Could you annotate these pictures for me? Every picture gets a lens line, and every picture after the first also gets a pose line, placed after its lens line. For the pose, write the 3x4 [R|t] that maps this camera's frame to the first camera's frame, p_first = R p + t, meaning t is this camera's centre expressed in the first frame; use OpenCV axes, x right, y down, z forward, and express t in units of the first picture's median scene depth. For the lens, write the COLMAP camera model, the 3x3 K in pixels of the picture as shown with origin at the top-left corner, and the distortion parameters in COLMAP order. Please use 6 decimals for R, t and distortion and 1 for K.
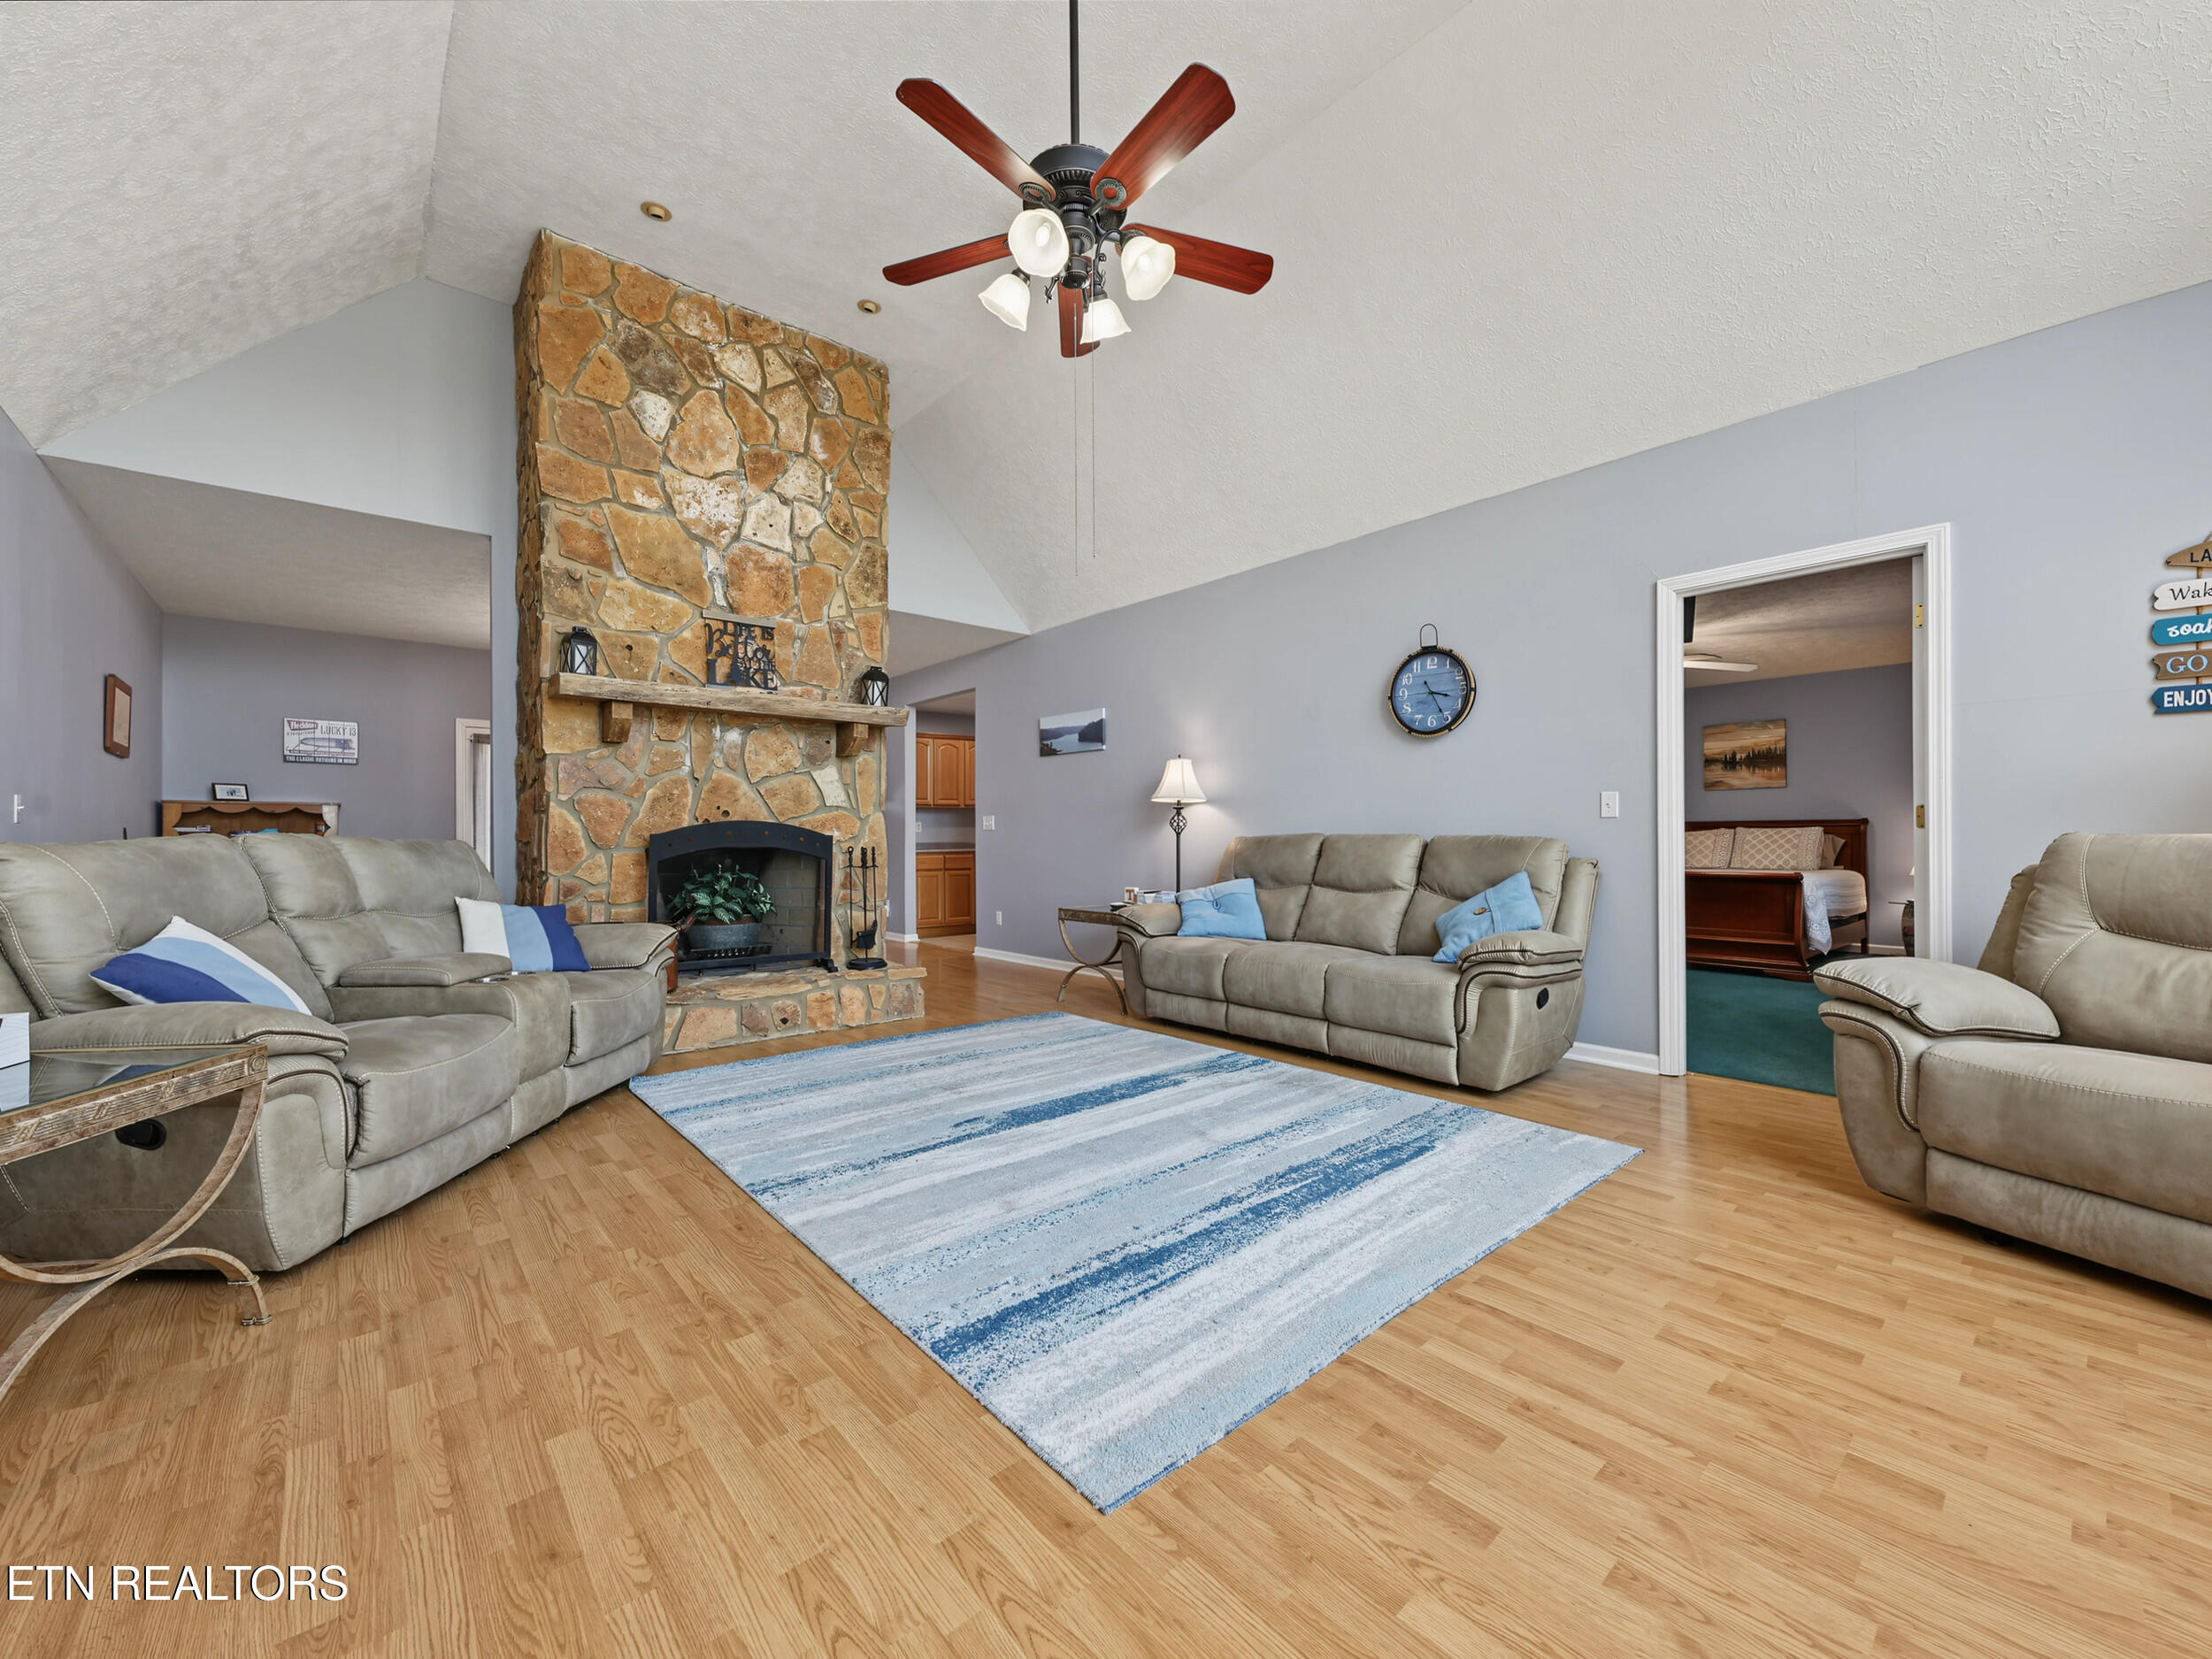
lens RADIAL K [[879.7, 0, 1061.2], [0, 879.7, 836.6], [0, 0, 1]] dist [-0.007361, 0.003155]
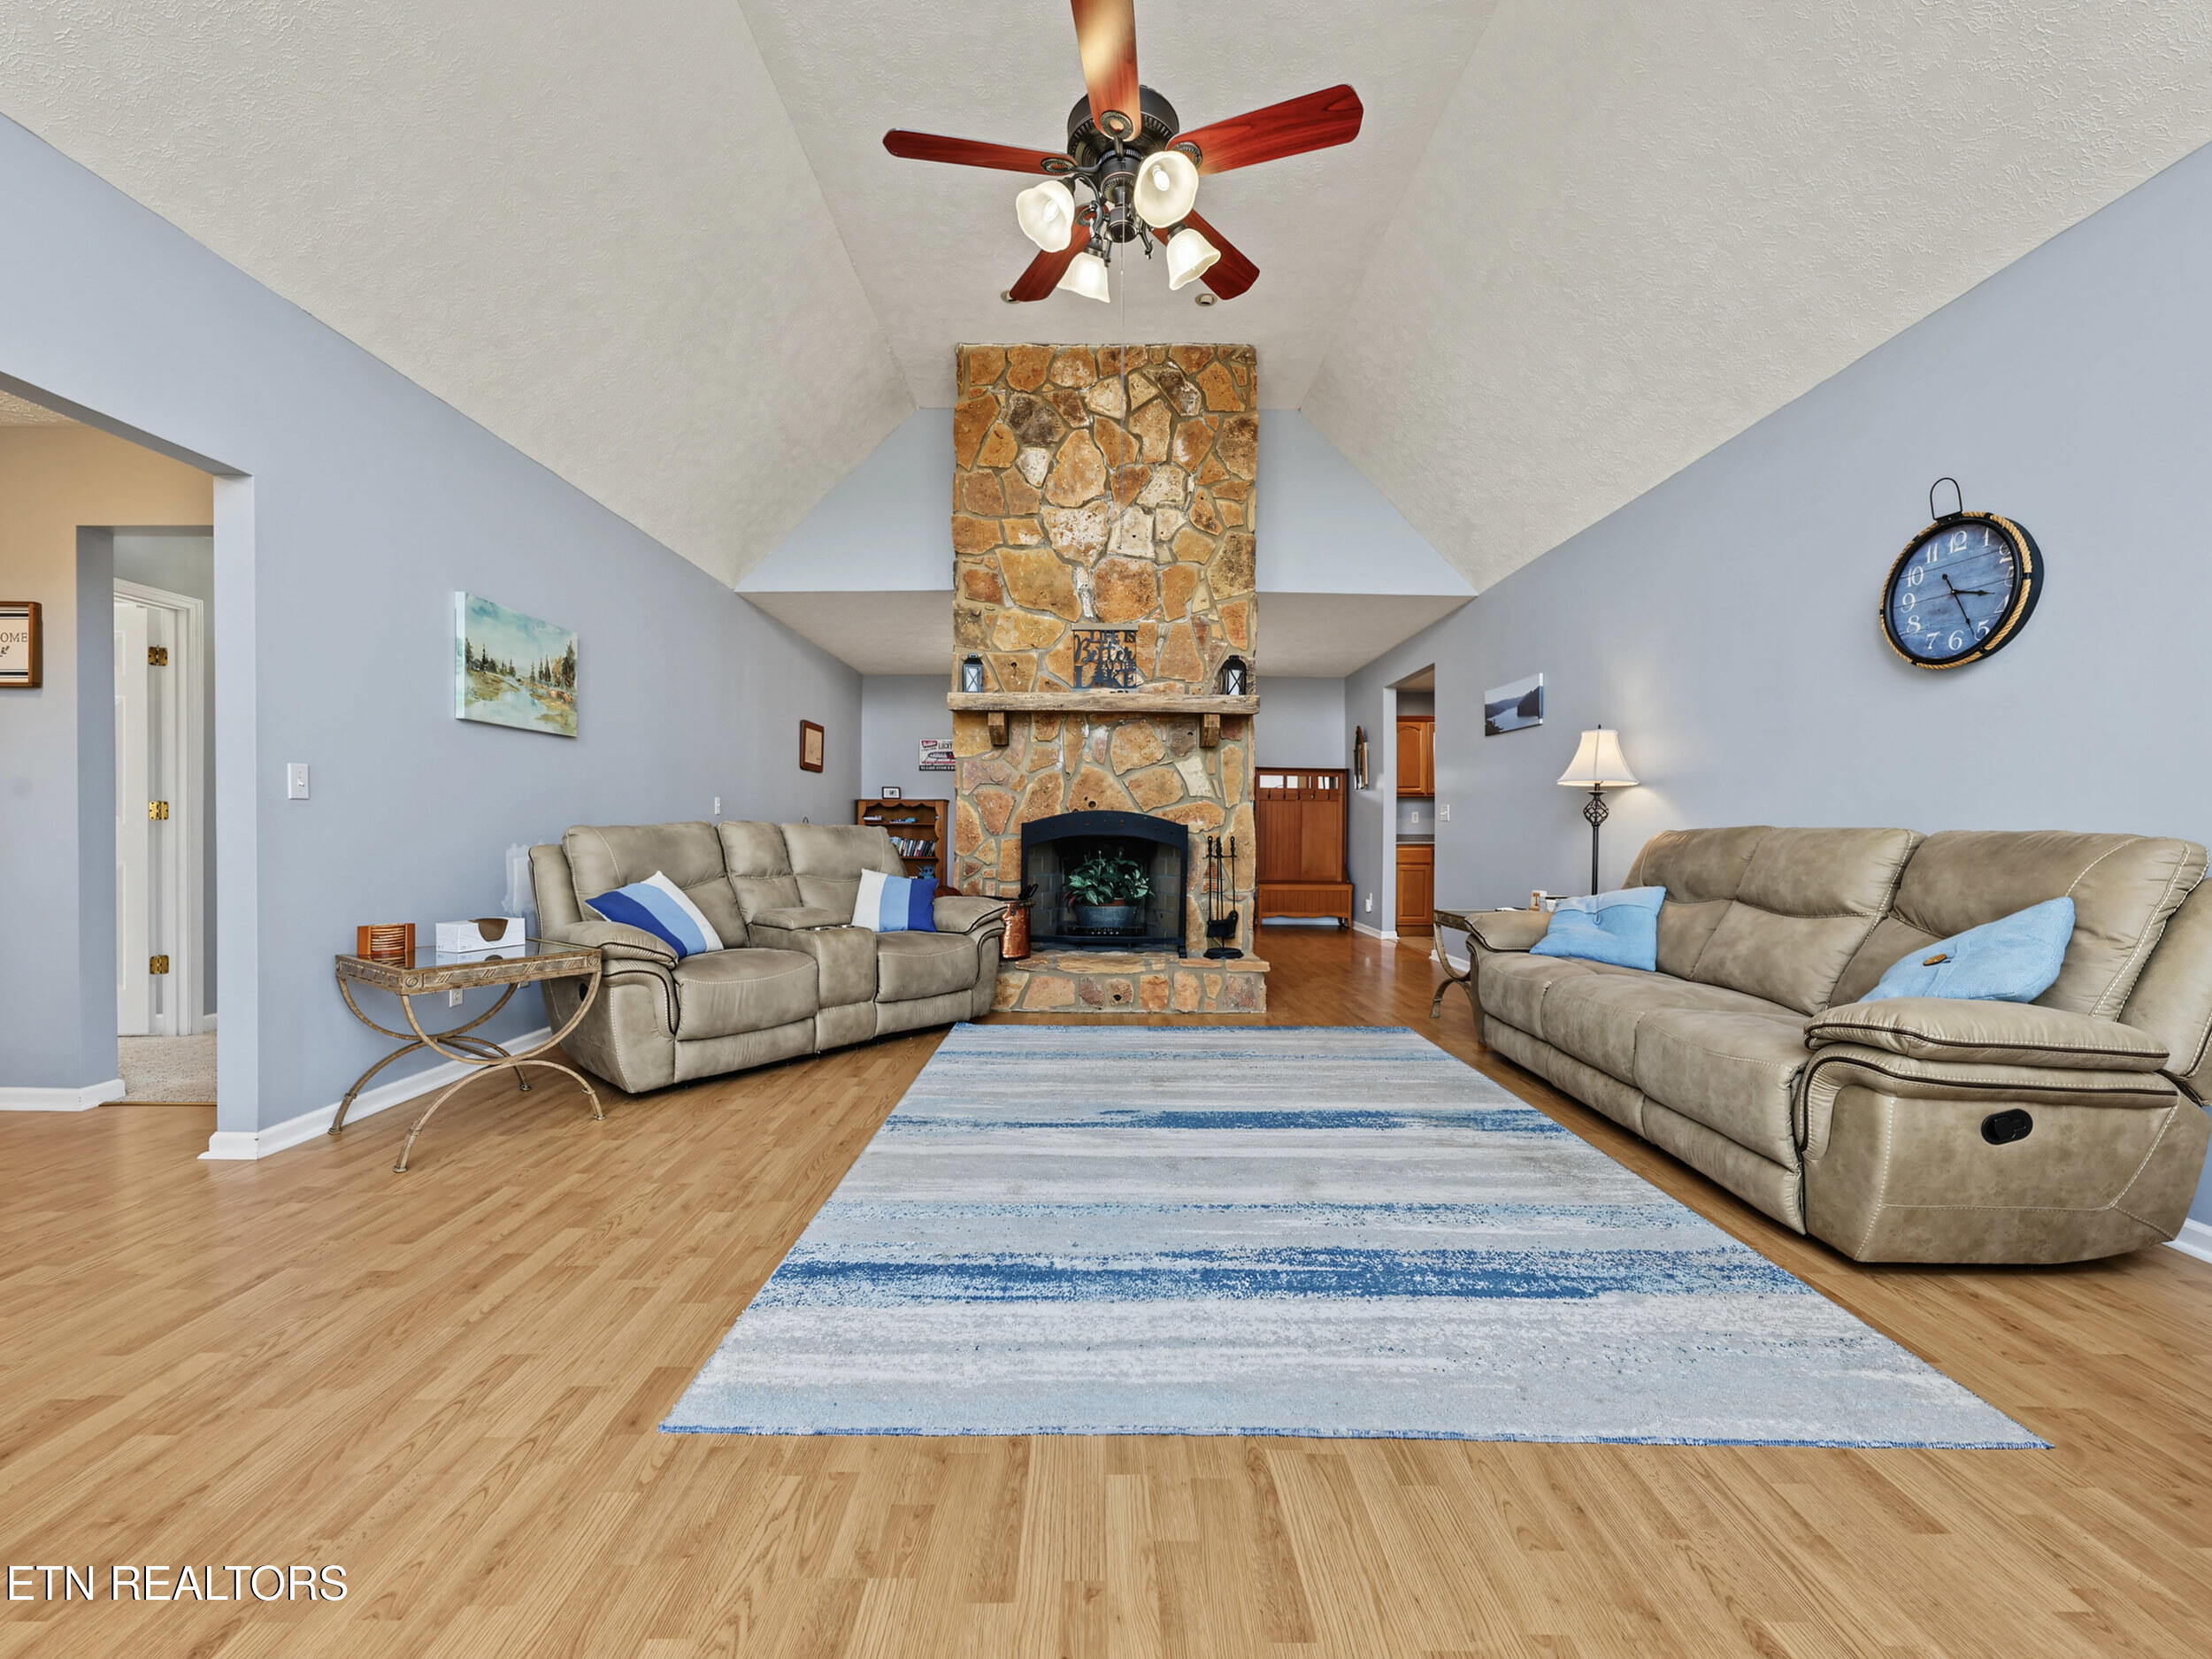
lens RADIAL K [[879.7, 0, 1088.4], [0, 879.7, 829.7], [0, 0, 1]] dist [-0.007361, 0.003155]
pose [[0.756443, 0.009594, -0.653989, 0.420954], [-0.007426, 0.999954, 0.006080, -0.000913], [0.654017, 0.000257, 0.756480, 0.182206]]
